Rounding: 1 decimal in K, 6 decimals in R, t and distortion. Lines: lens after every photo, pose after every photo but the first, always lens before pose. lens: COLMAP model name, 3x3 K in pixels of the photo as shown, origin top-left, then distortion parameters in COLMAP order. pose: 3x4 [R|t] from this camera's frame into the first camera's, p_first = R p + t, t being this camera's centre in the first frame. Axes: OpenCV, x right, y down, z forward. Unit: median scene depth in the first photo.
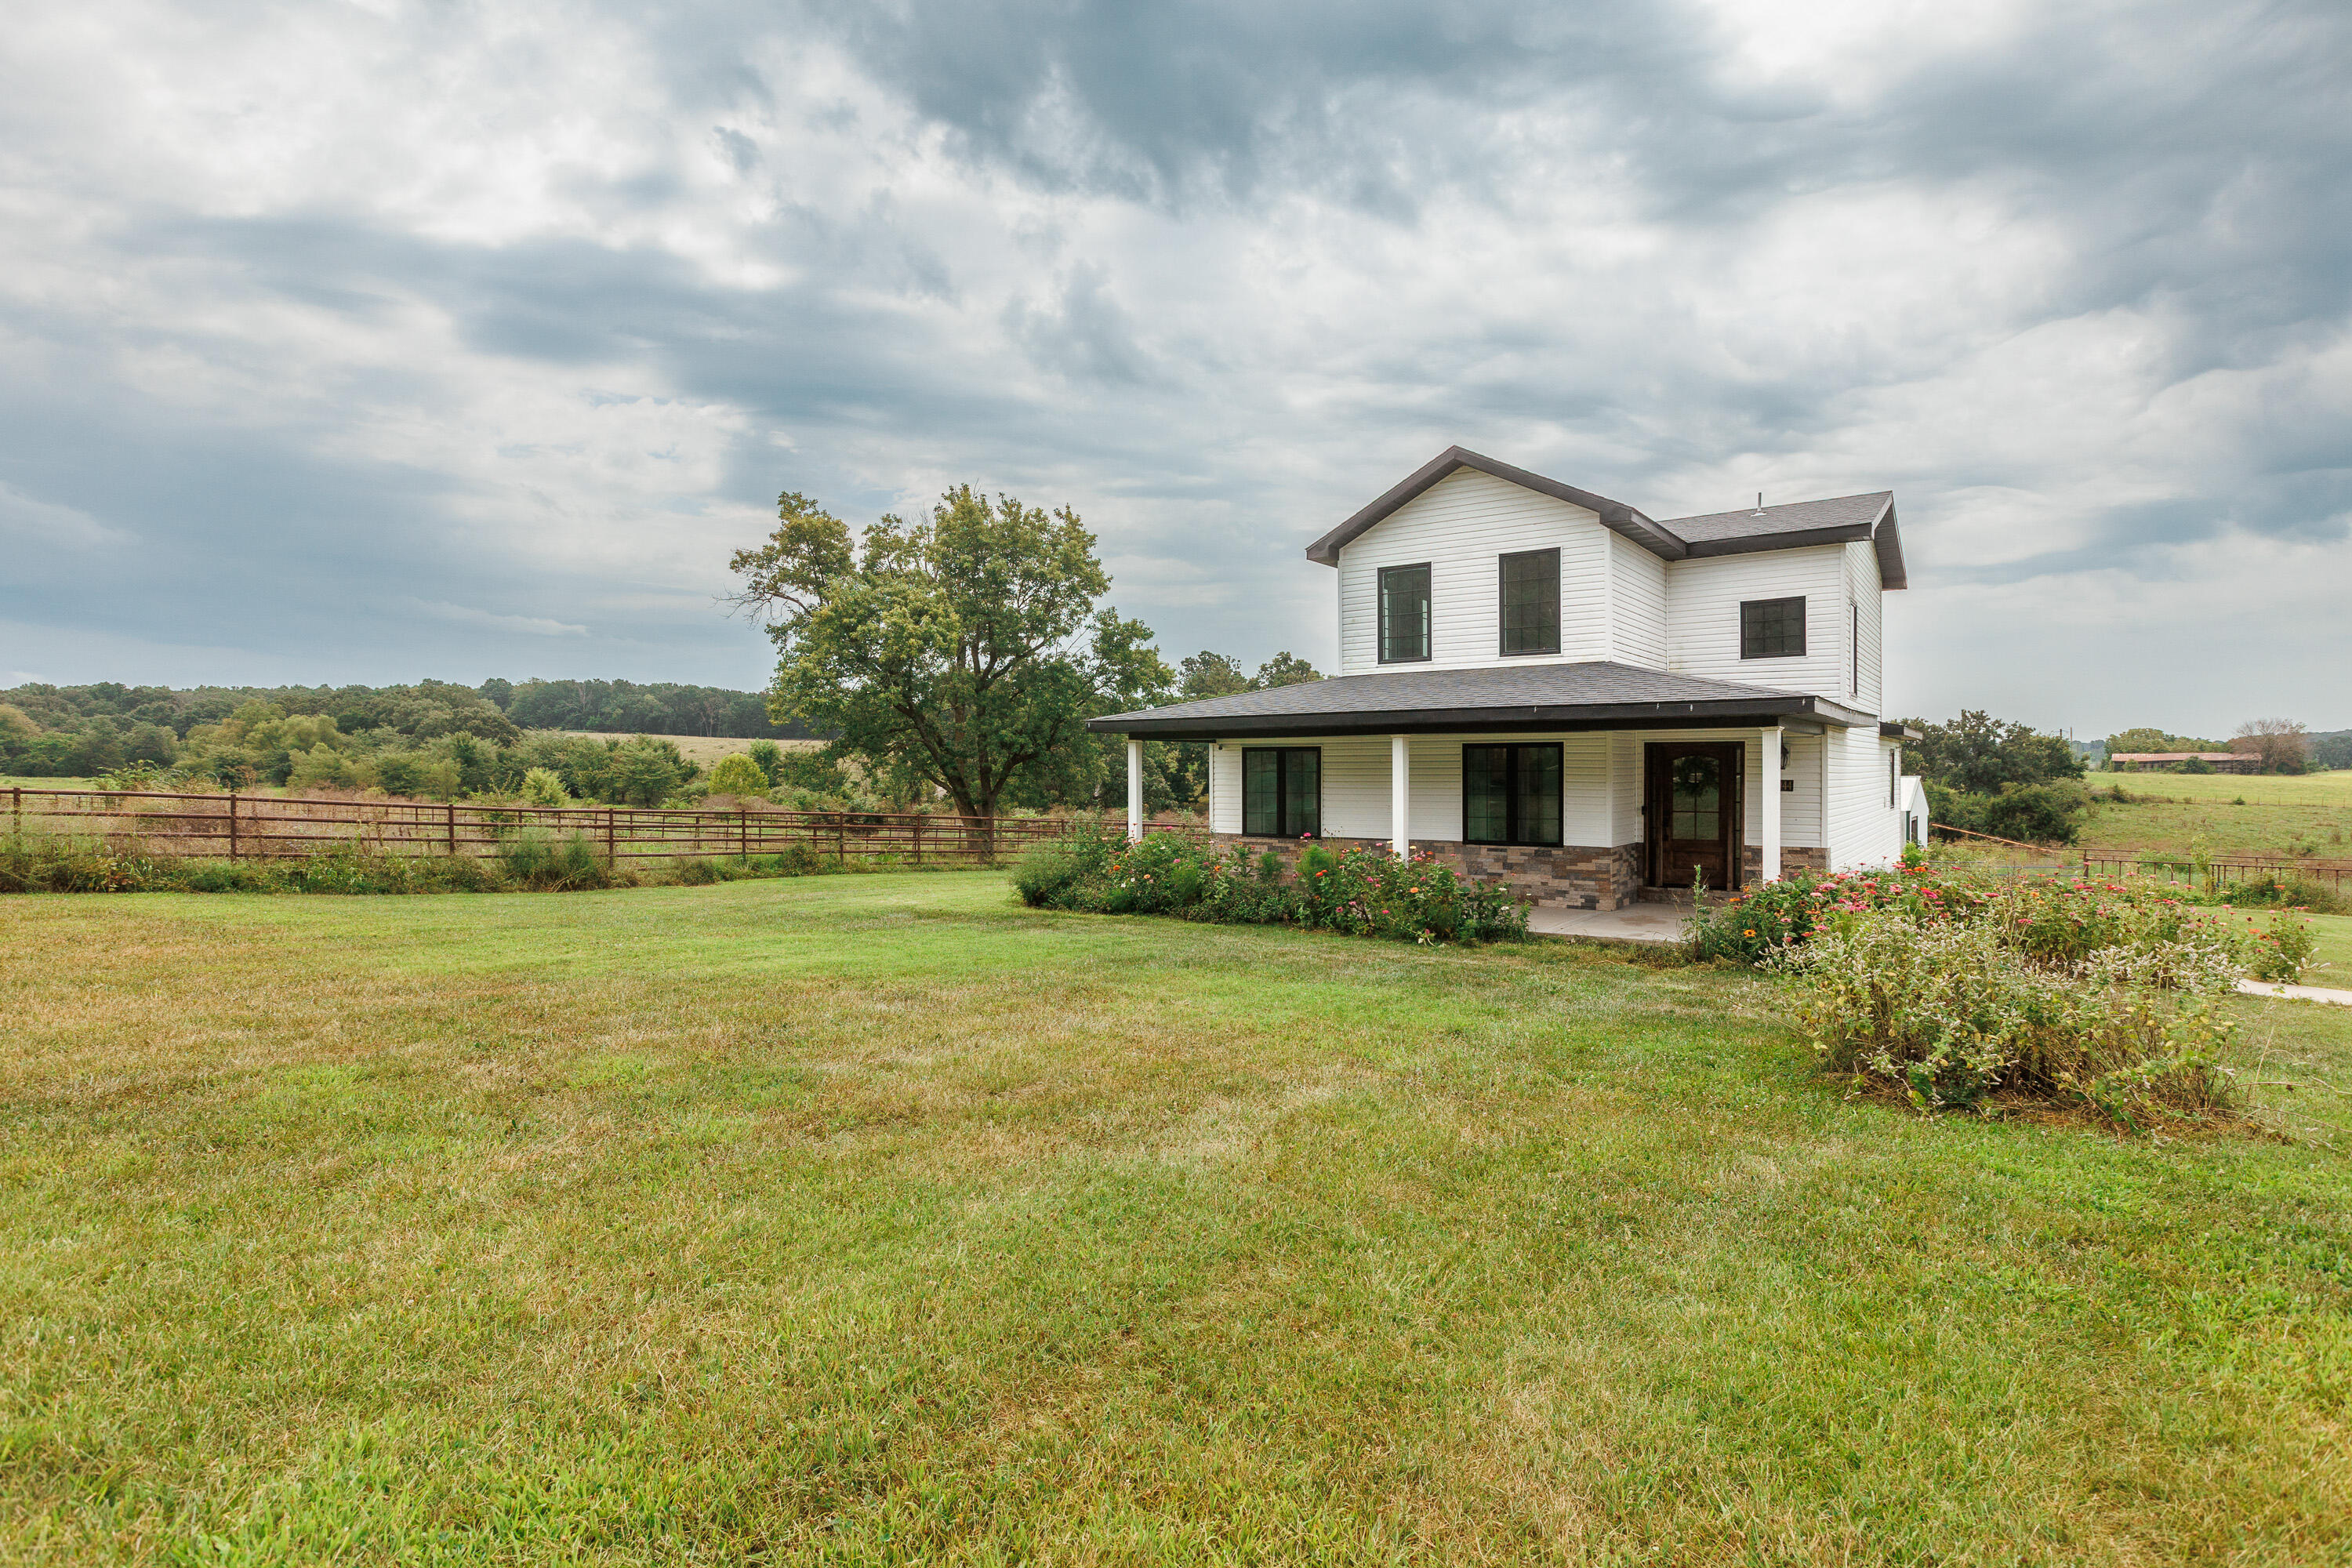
lens RADIAL K [[1216.8, 0, 1156.6], [0, 1216.8, 777.2], [0, 0, 1]] dist [0.000068, -0.001205]
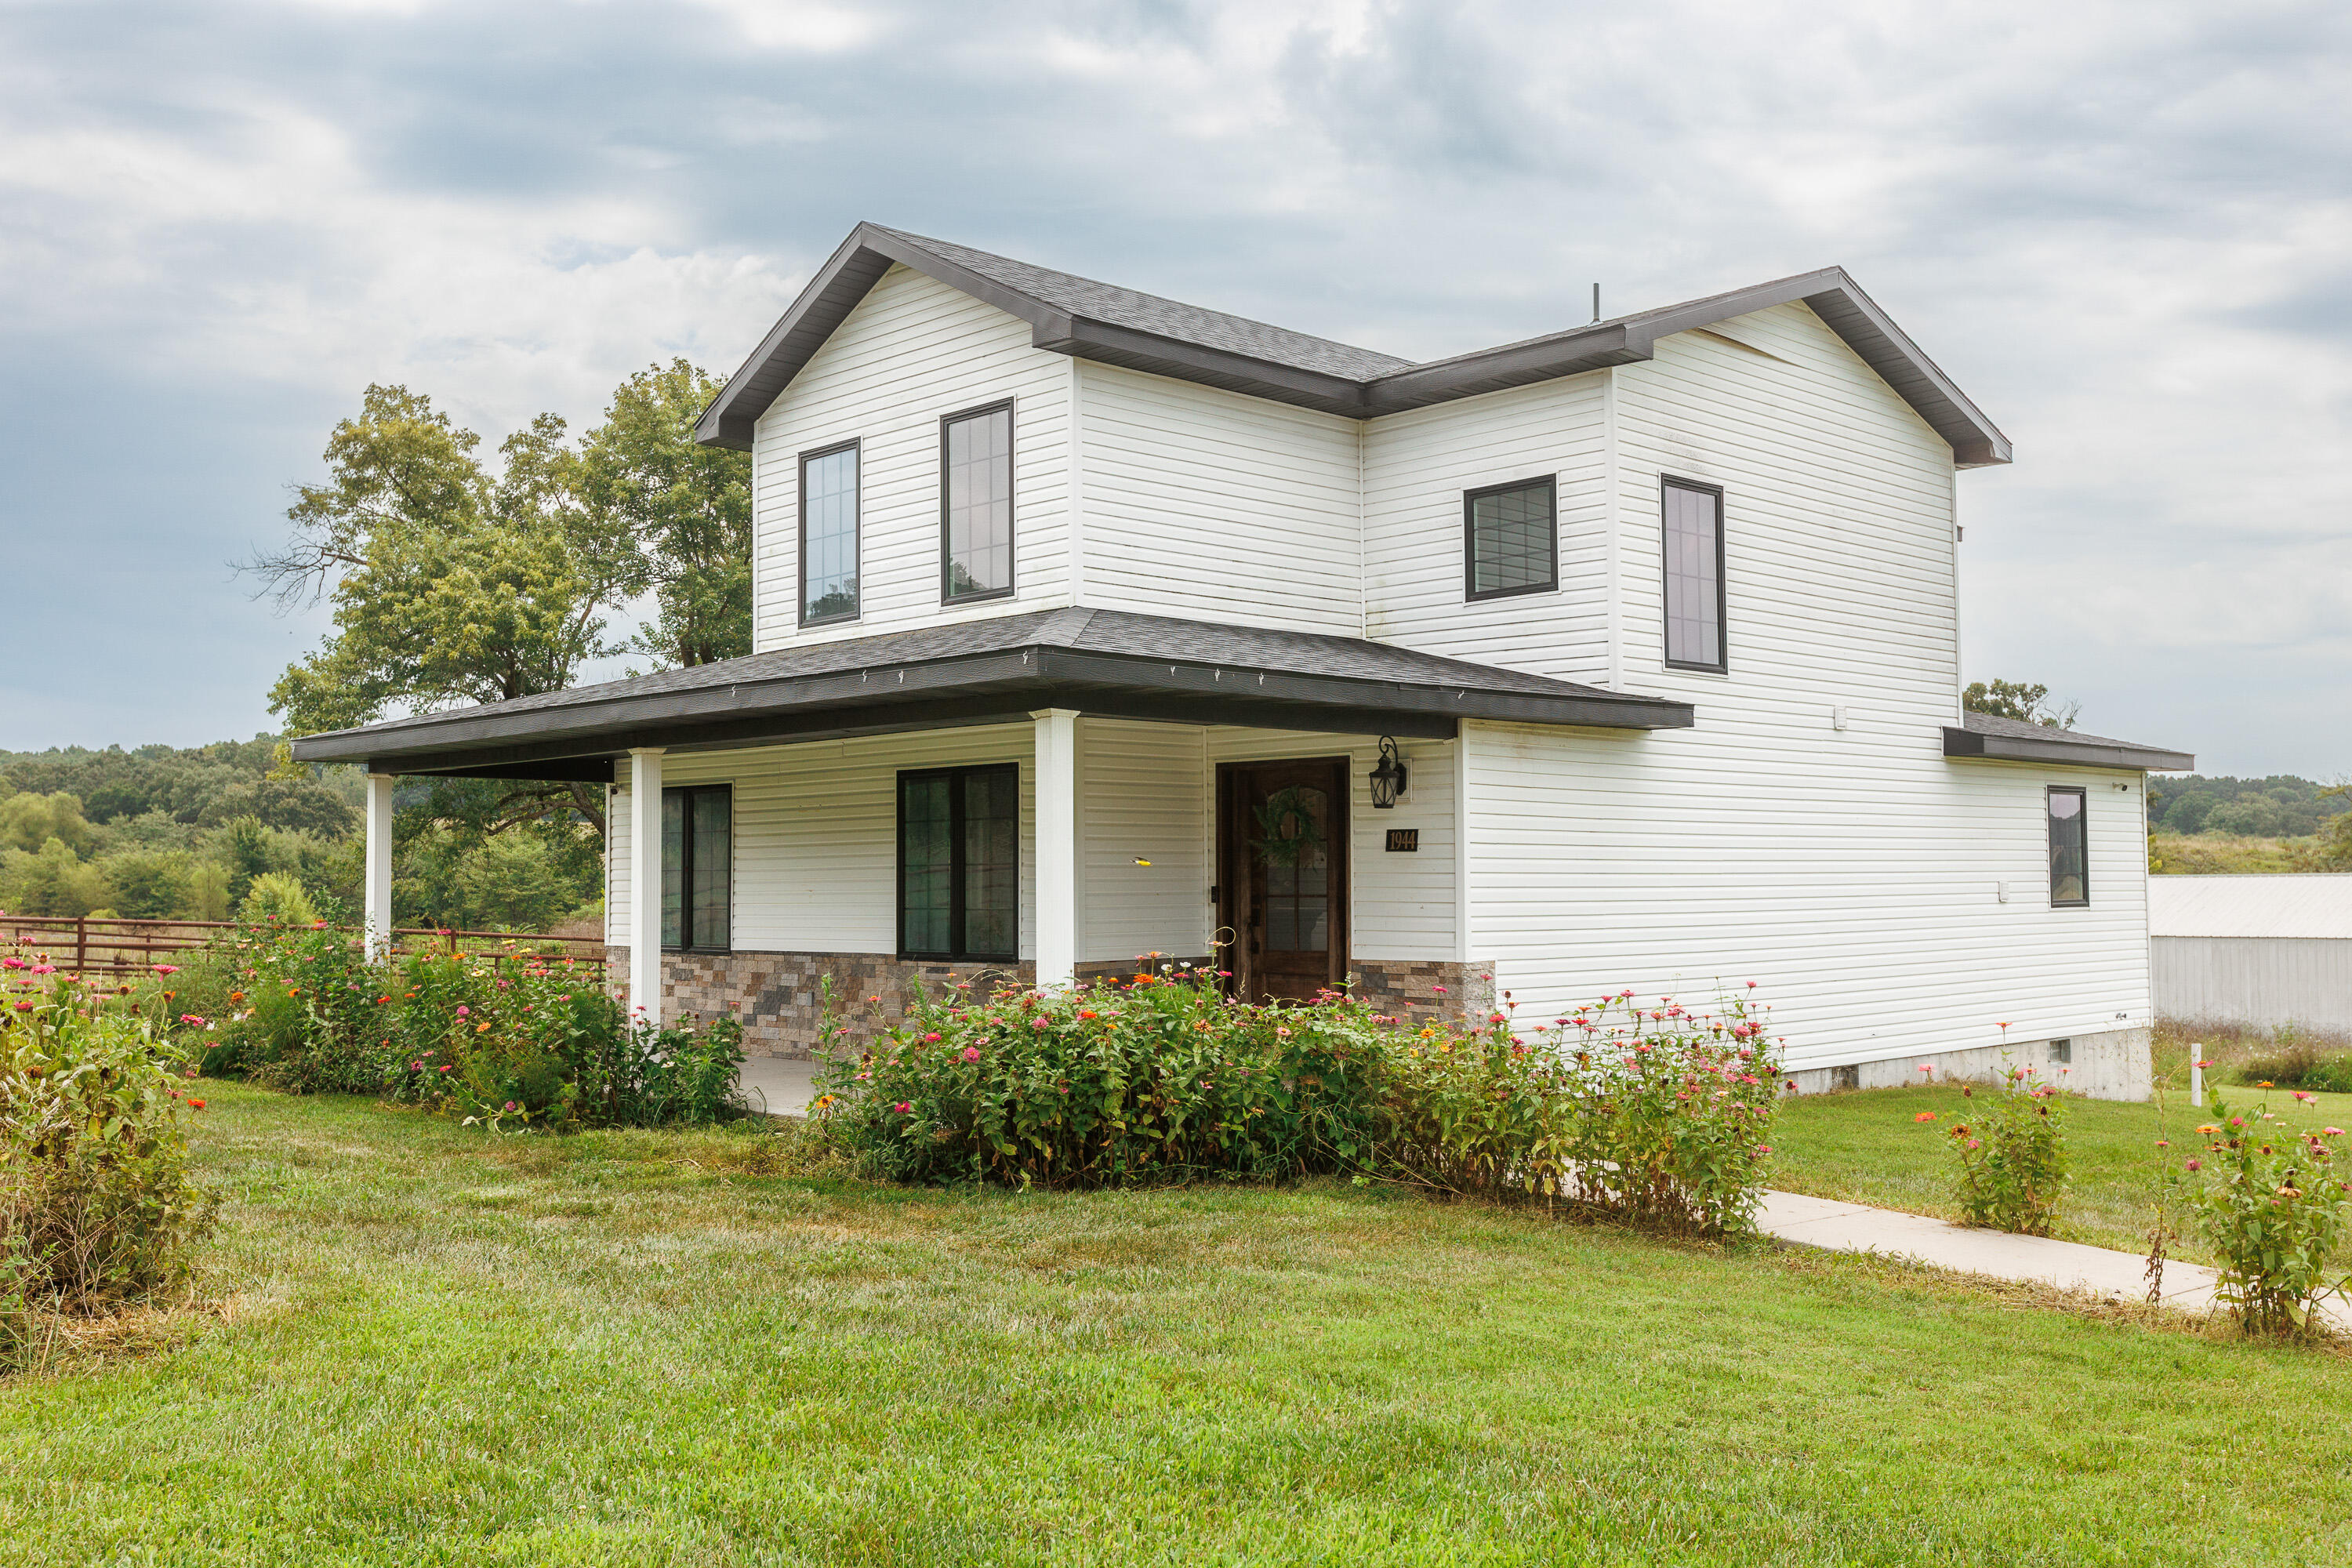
lens RADIAL K [[2247.4, 0, 1166.0], [0, 2247.4, 829.2], [0, 0, 1]] dist [-0.030633, 0.000000]
pose [[0.981828, -0.007475, -0.189625, 0.569924], [0.001400, 0.999482, -0.032148, 0.030509], [0.189767, 0.031299, 0.981330, 0.055970]]
